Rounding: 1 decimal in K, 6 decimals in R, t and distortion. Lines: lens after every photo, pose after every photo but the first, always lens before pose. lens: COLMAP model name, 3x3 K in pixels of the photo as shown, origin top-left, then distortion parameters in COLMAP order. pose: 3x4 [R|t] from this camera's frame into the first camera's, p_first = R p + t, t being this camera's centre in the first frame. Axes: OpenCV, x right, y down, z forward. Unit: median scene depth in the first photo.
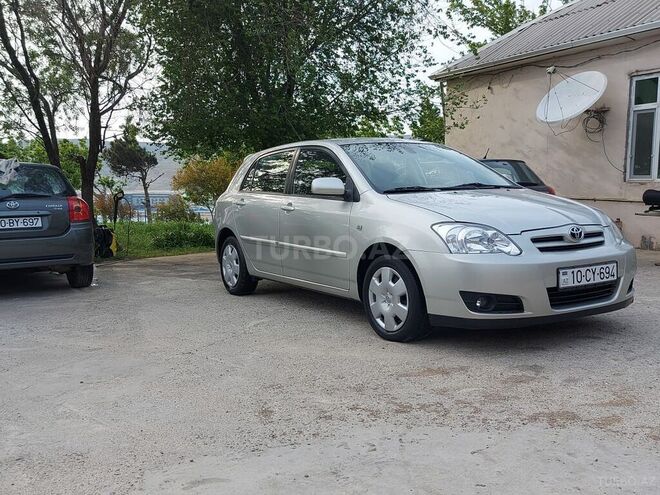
lens RADIAL K [[668.0, 0, 330.0], [0, 668.0, 247.5], [0, 0, 1]] dist [0.132769, -0.233896]
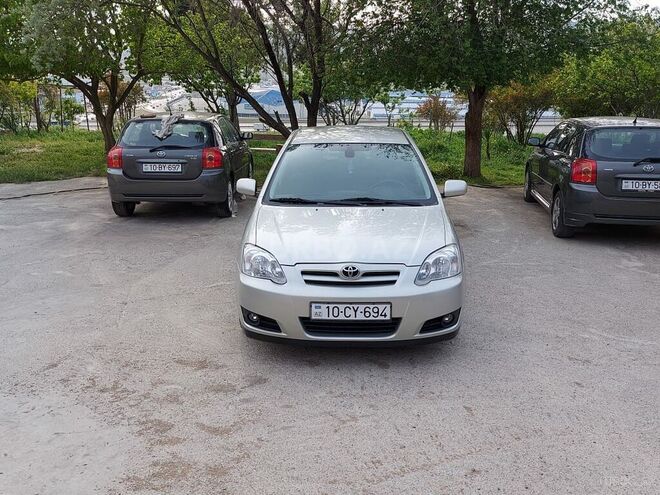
lens RADIAL K [[668.0, 0, 330.0], [0, 668.0, 247.5], [0, 0, 1]] dist [0.132769, -0.233896]
pose [[0.831354, 0.161867, -0.531648, 1.138196], [-0.068505, 0.979196, 0.191005, -0.330646], [0.551505, -0.122372, 0.825147, 0.129055]]
